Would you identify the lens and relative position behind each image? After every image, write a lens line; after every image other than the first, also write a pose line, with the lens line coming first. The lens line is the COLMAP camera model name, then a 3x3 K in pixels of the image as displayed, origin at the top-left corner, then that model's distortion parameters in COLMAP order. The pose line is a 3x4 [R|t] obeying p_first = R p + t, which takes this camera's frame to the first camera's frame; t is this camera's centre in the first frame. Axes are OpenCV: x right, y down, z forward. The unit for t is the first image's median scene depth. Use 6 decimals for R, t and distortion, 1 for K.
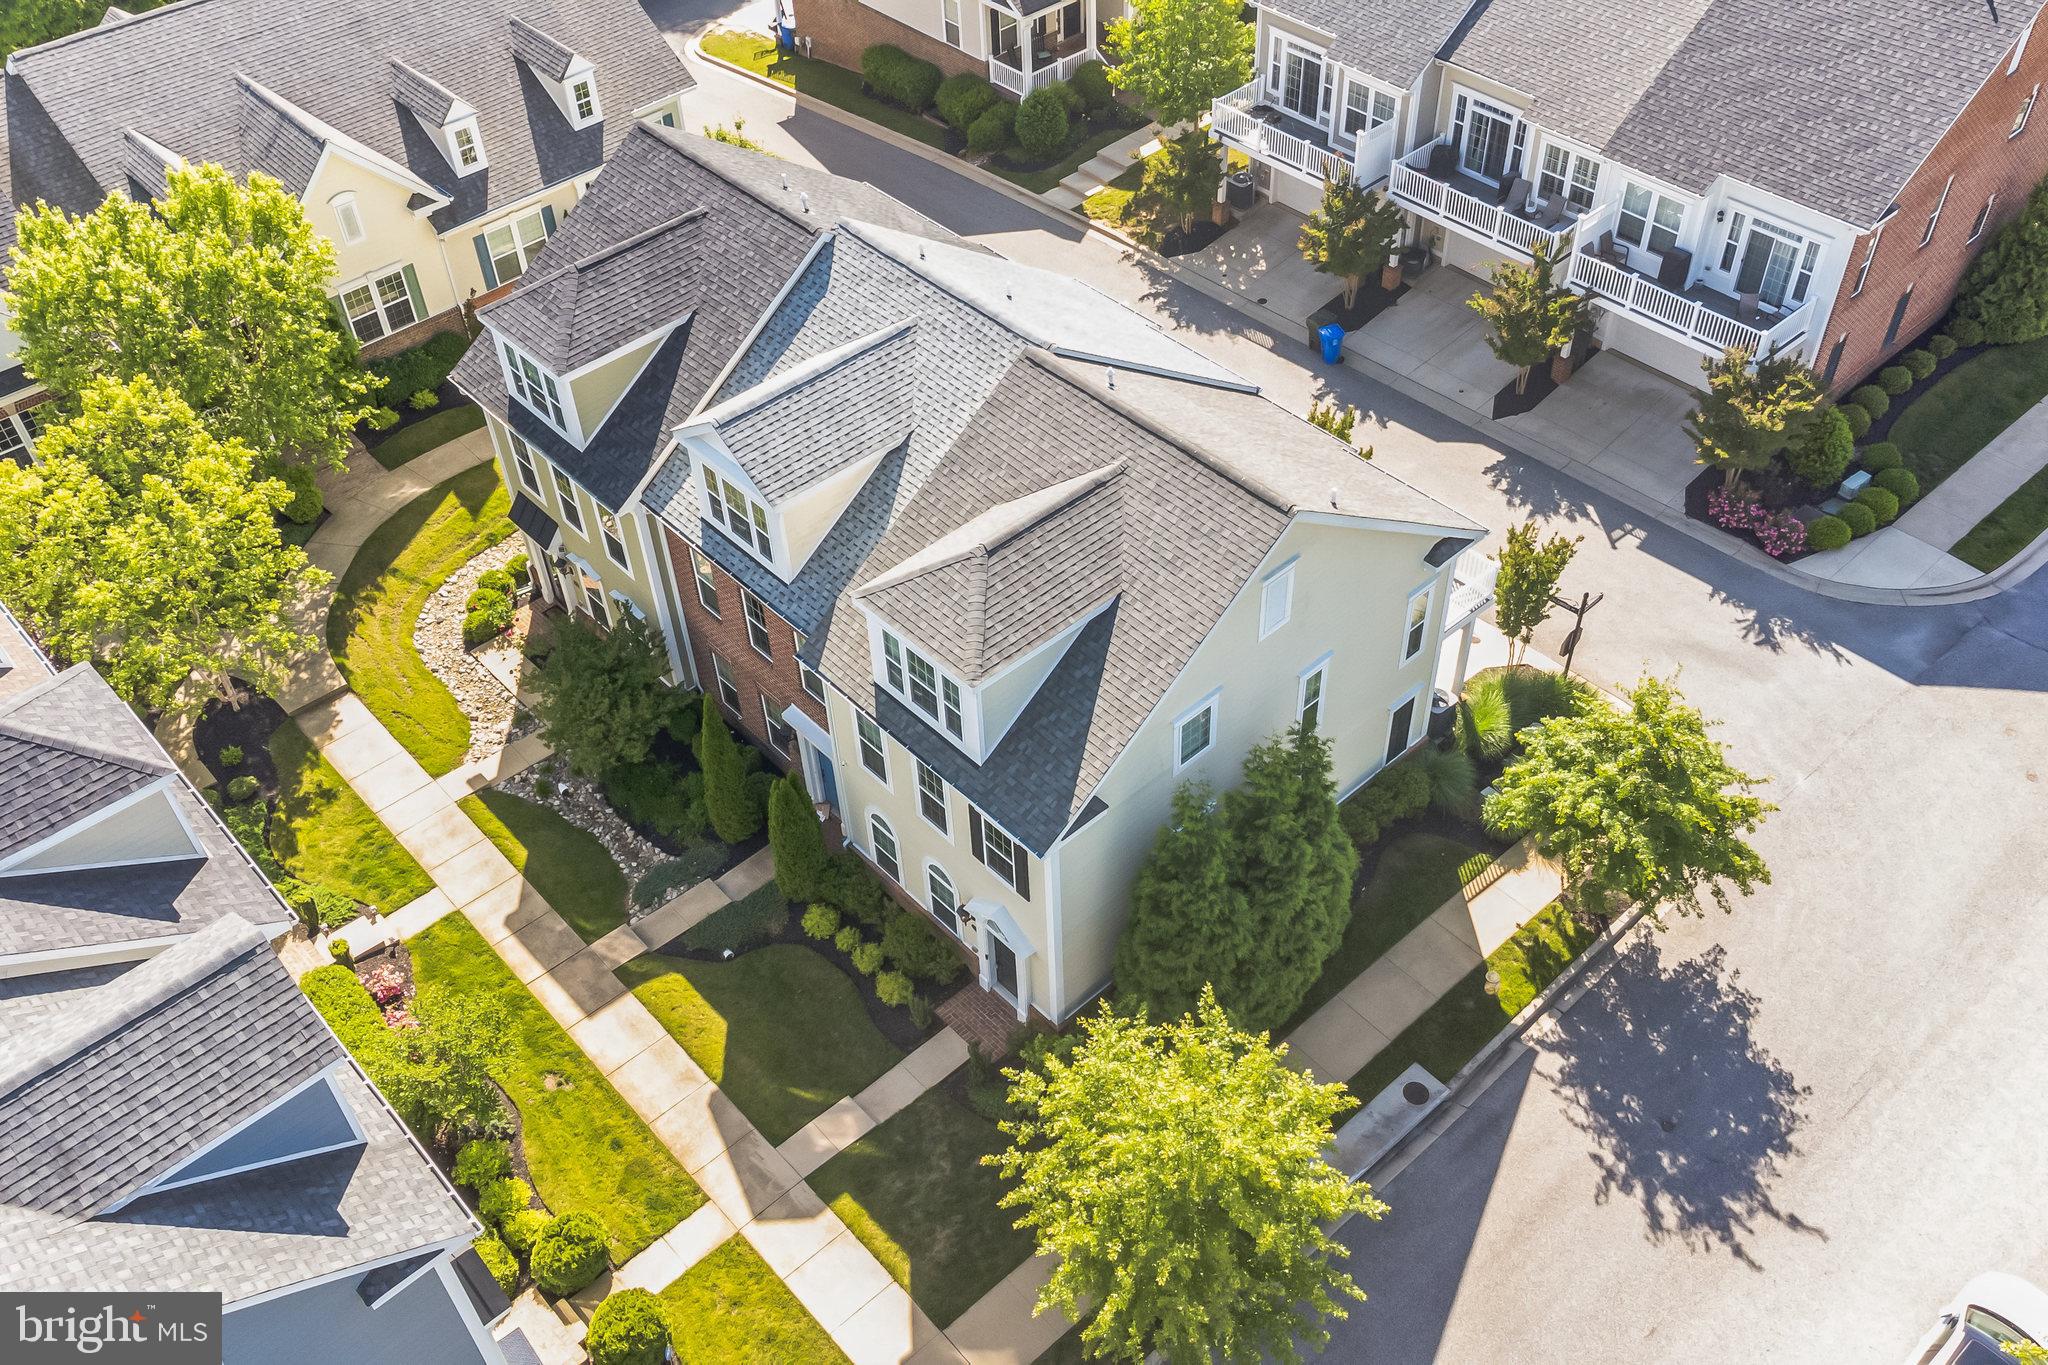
lens RADIAL K [[1810.7, 0, 1030.0], [0, 1810.7, 674.2], [0, 0, 1]] dist [0.041706, 0.012650]
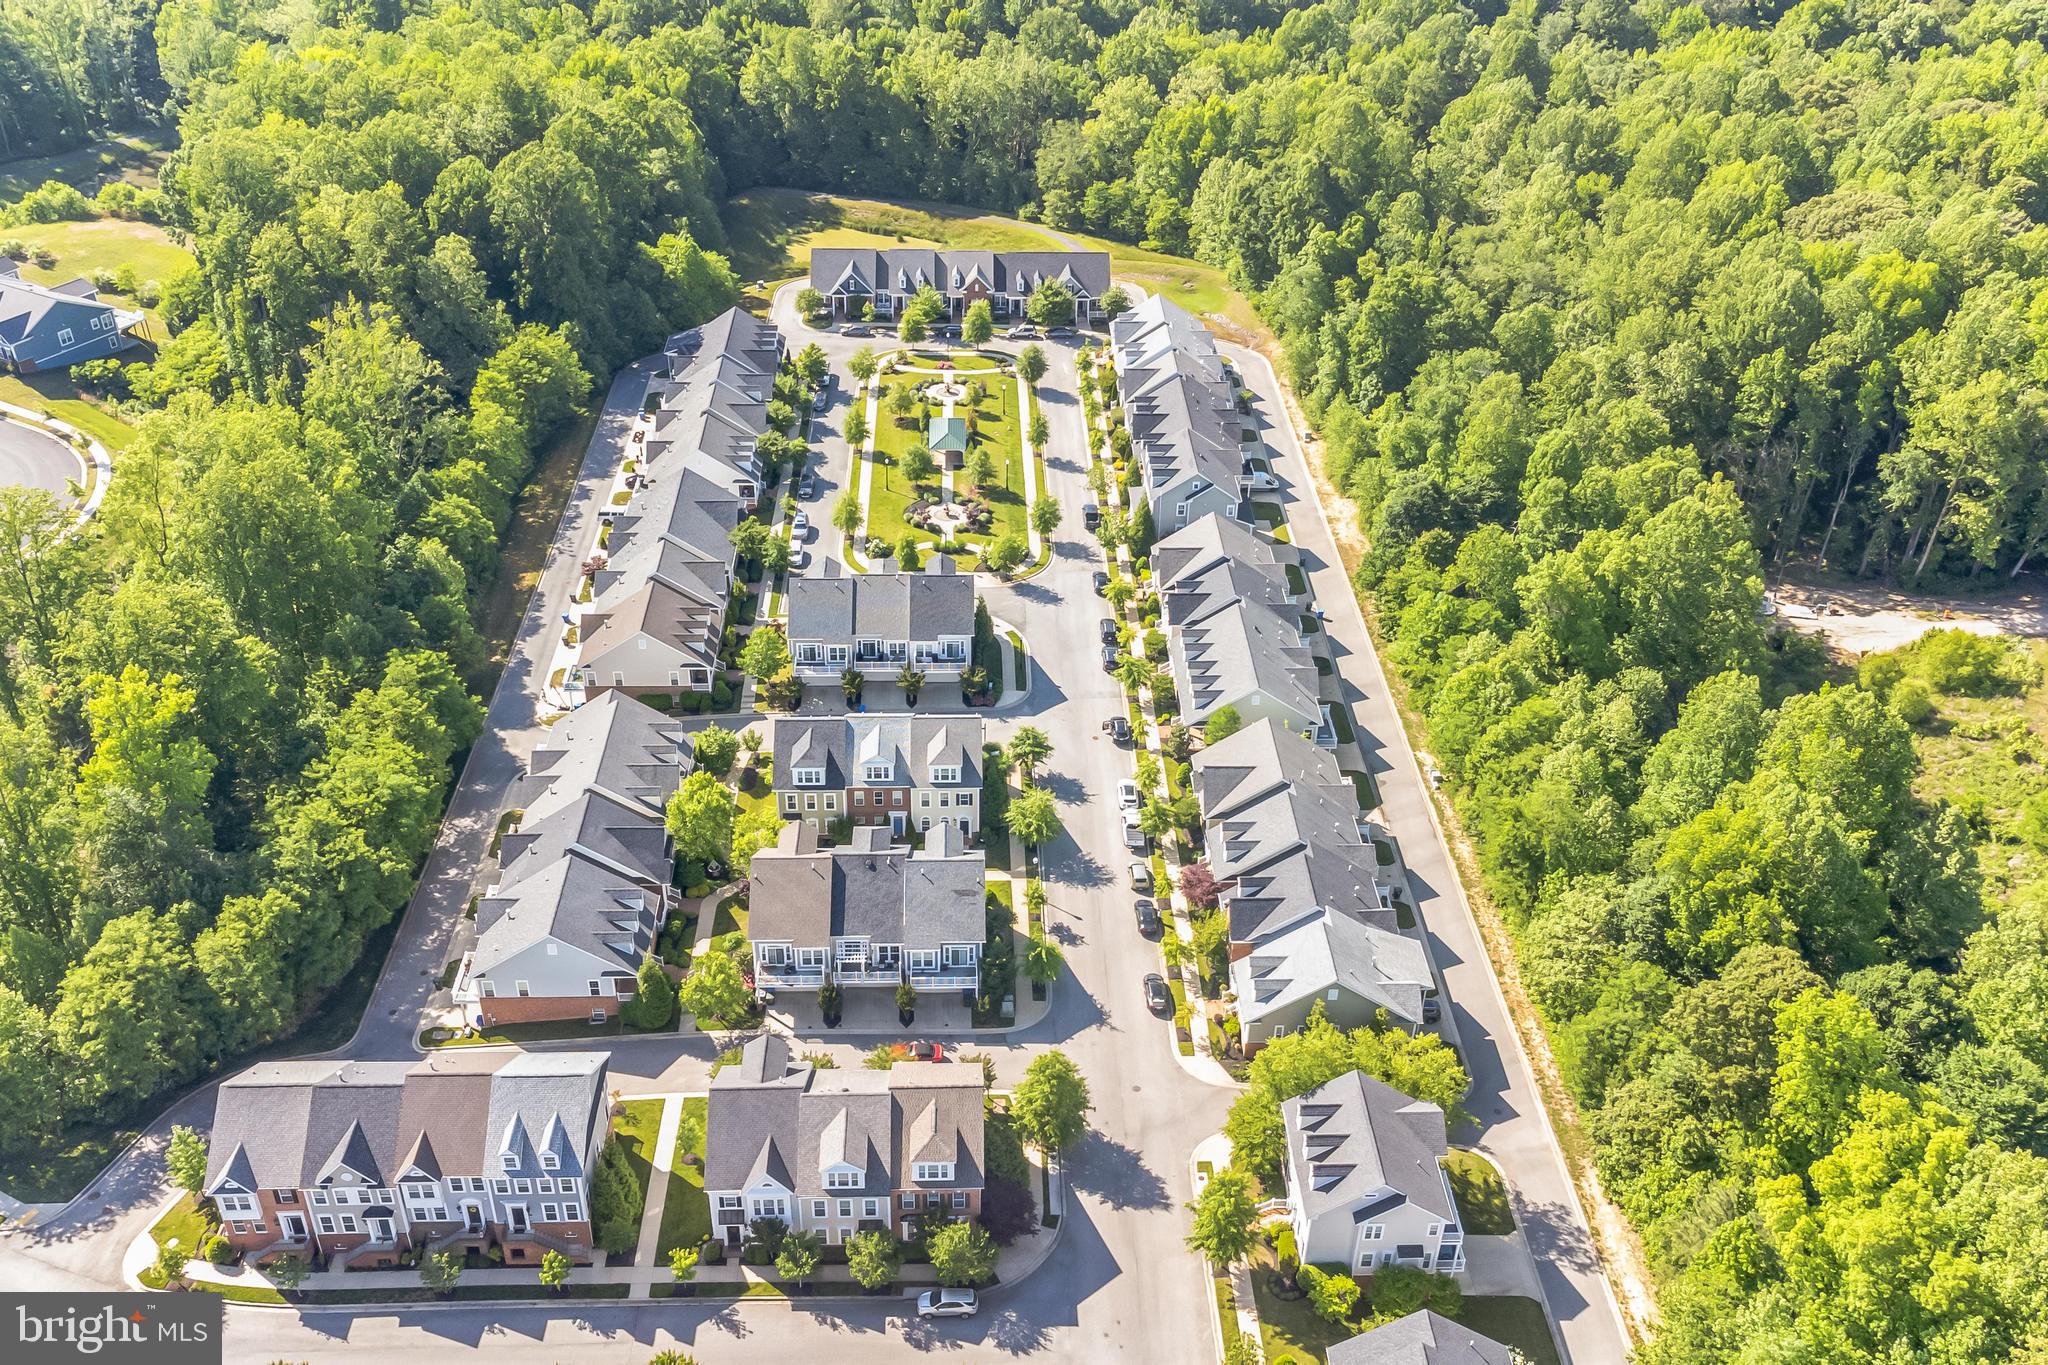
lens RADIAL K [[1806.1, 0, 1029.5], [0, 1806.1, 690.9], [0, 0, 1]] dist [0.034320, -0.002170]
pose [[0.646569, -0.387954, 0.656841, -2.308980], [0.504189, 0.863485, 0.013700, -0.108109], [-0.572487, 0.322314, 0.753905, -2.273983]]
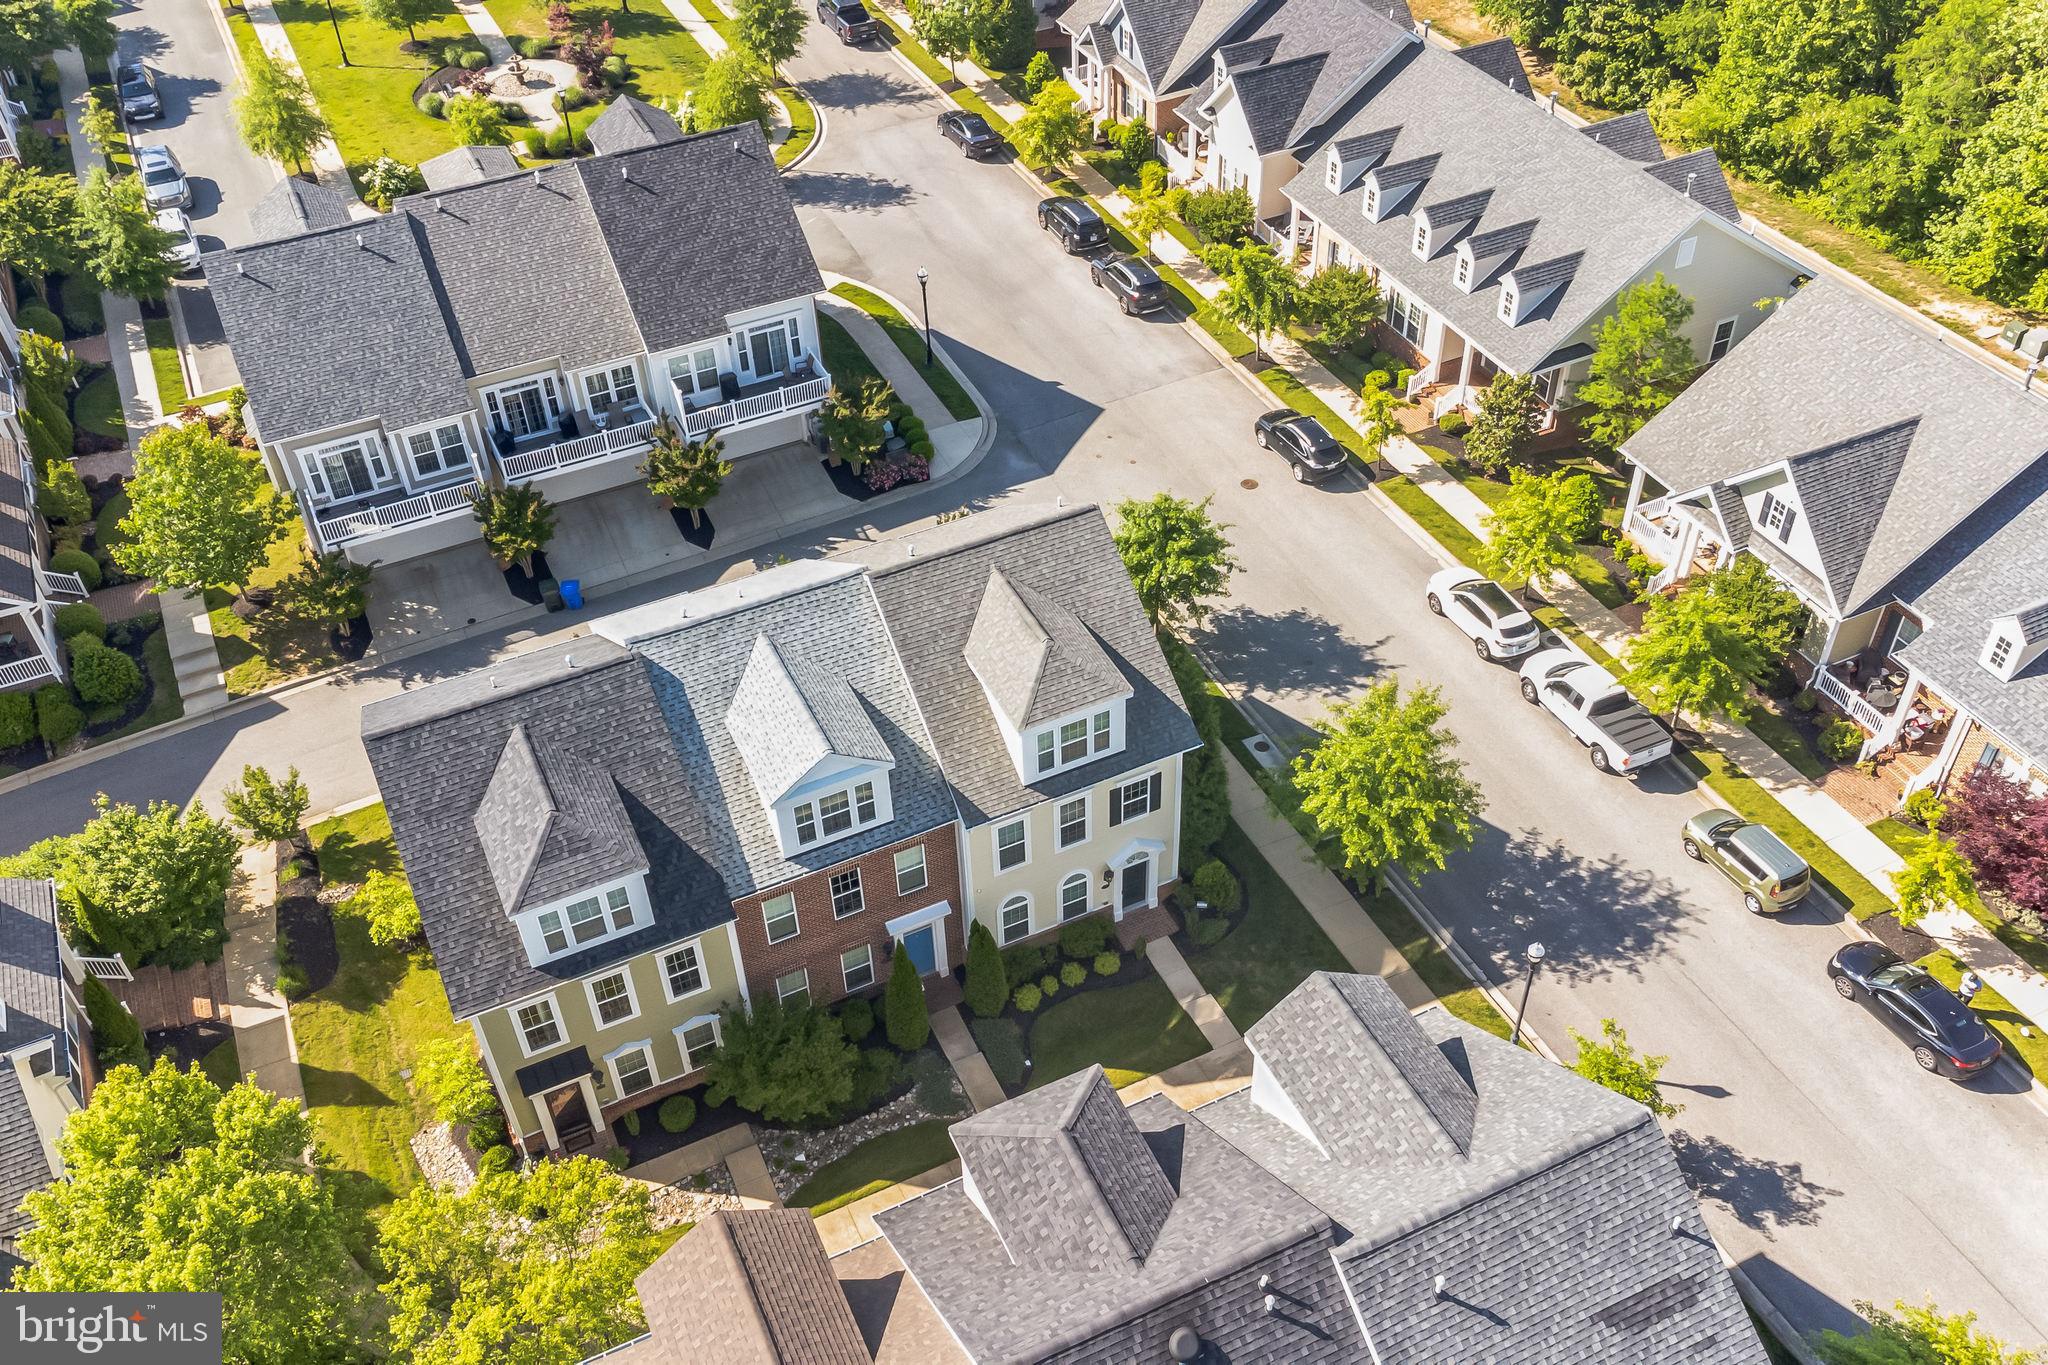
lens RADIAL K [[1806.1, 0, 1029.5], [0, 1806.1, 690.9], [0, 0, 1]] dist [0.034320, -0.002170]
pose [[0.292325, -0.625372, 0.723502, -0.763142], [0.683091, 0.666015, 0.299685, -0.335549], [-0.669278, 0.406612, 0.621879, 0.065840]]
